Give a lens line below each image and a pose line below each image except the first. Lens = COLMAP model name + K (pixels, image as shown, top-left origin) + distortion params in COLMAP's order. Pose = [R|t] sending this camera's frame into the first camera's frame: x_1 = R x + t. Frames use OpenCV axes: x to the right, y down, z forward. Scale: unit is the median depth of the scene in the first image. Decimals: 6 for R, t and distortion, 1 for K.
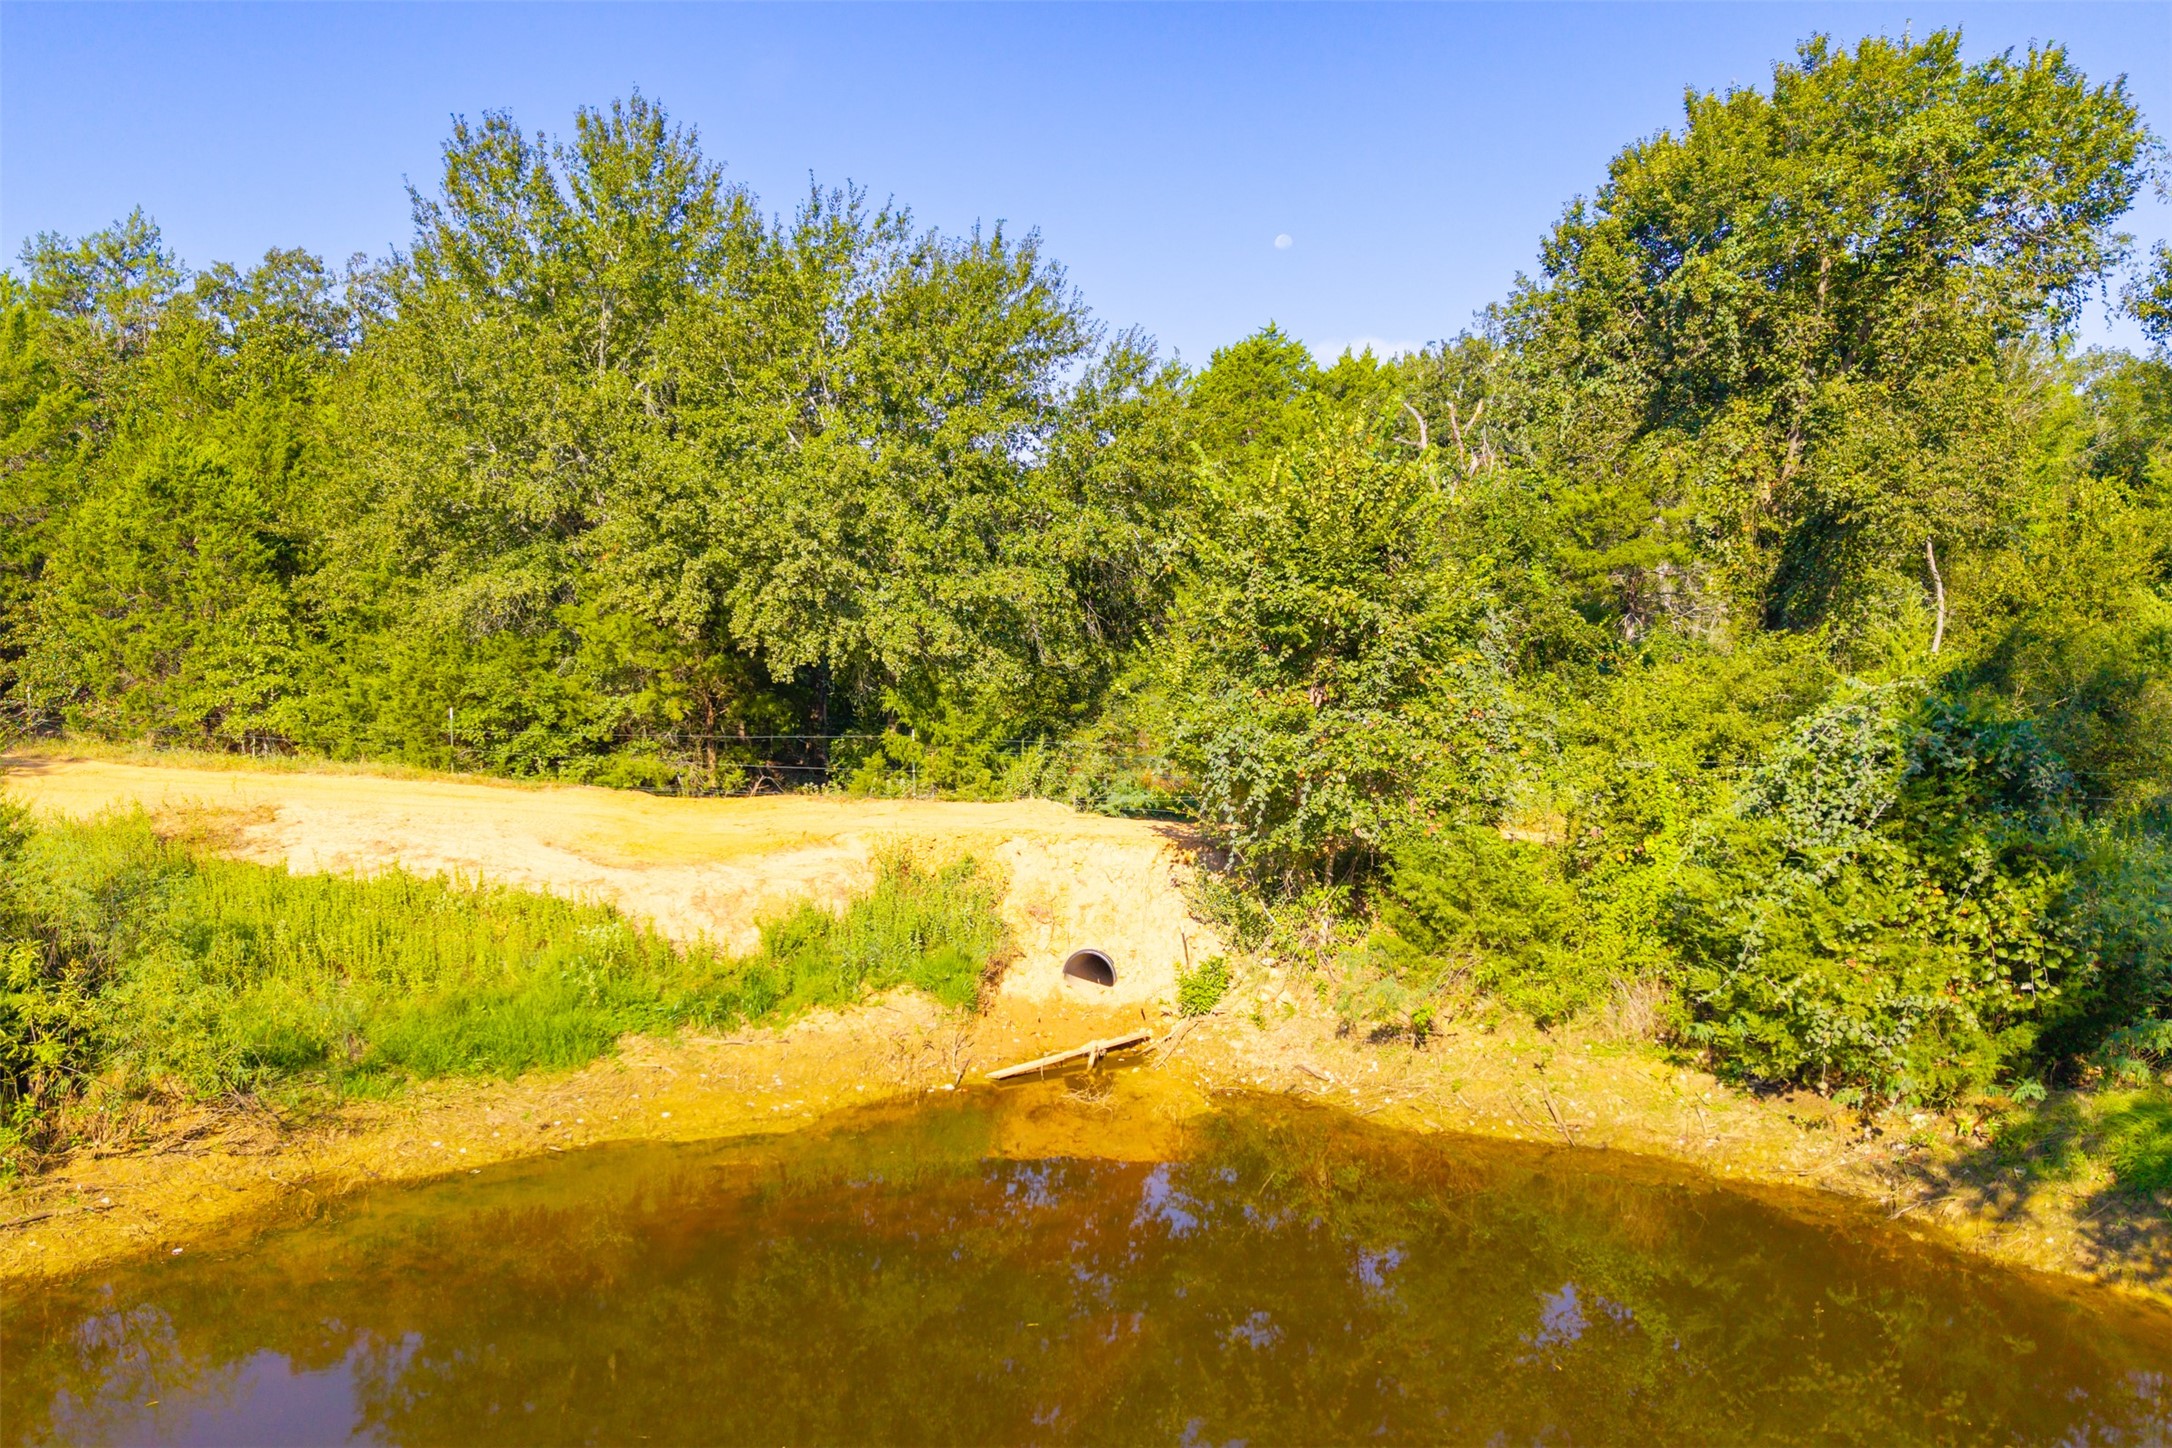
lens RADIAL K [[1962.5, 0, 1088.0], [0, 1962.5, 725.0], [0, 0, 1]] dist [0.016977, 0.002442]
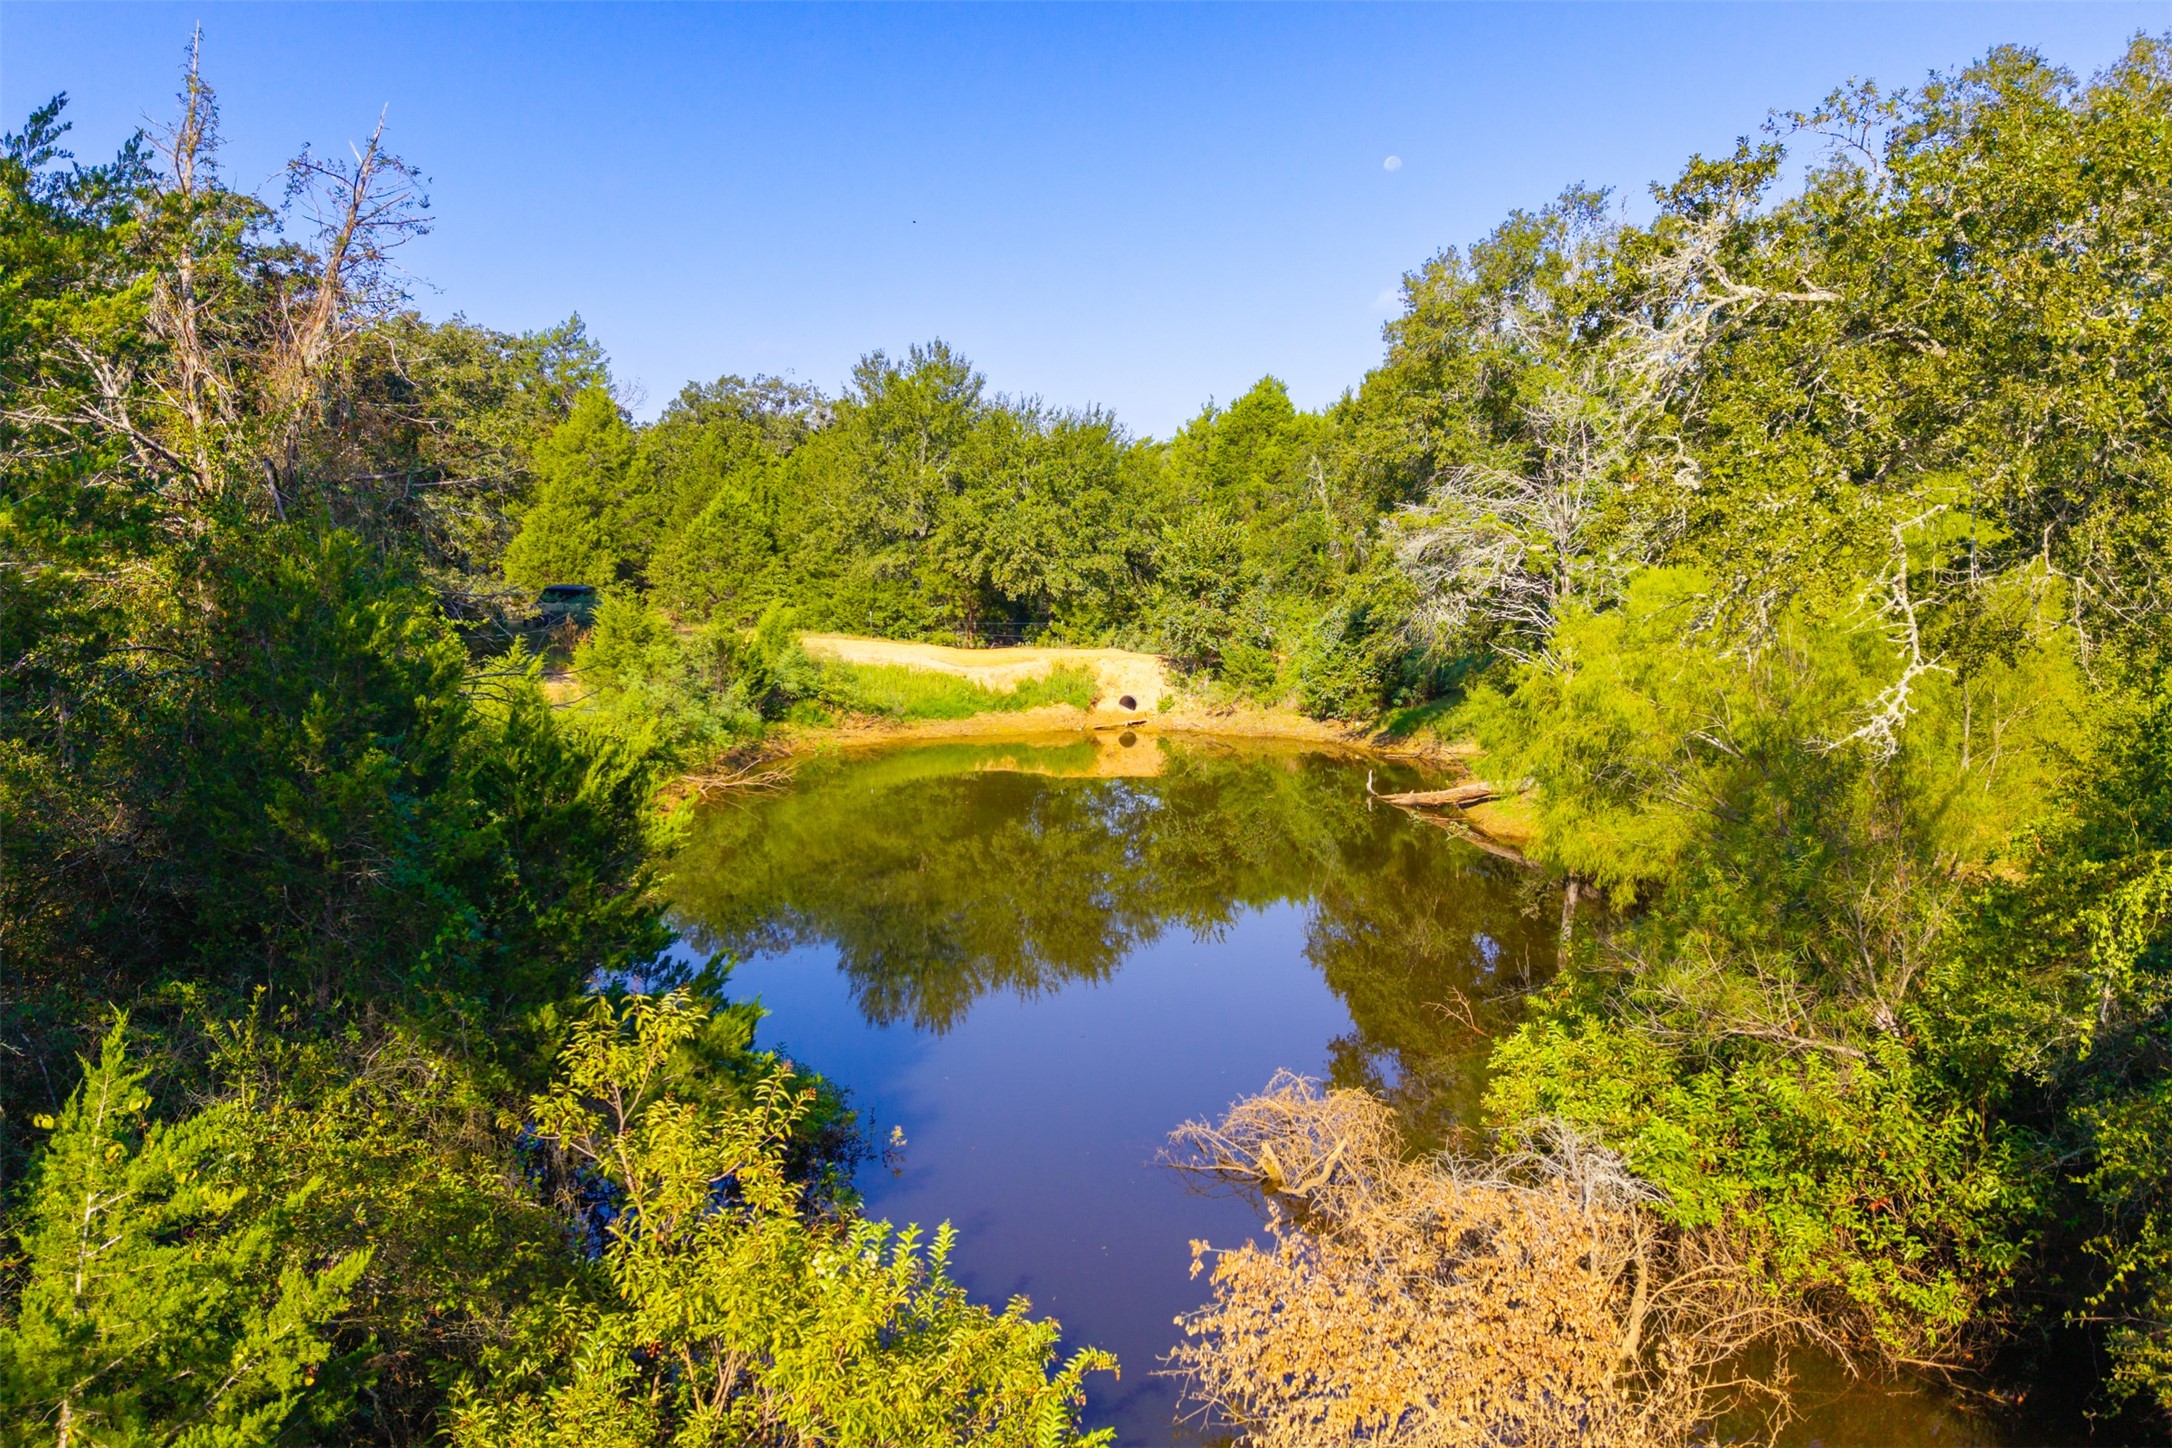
lens RADIAL K [[1962.5, 0, 1080.0], [0, 1962.5, 721.4], [0, 0, 1]] dist [0.016977, 0.002442]
pose [[0.998485, 0.006321, -0.054658, 0.072719], [-0.004542, 0.999458, 0.032610, 0.051231], [0.054834, -0.032312, 0.997973, -1.542301]]
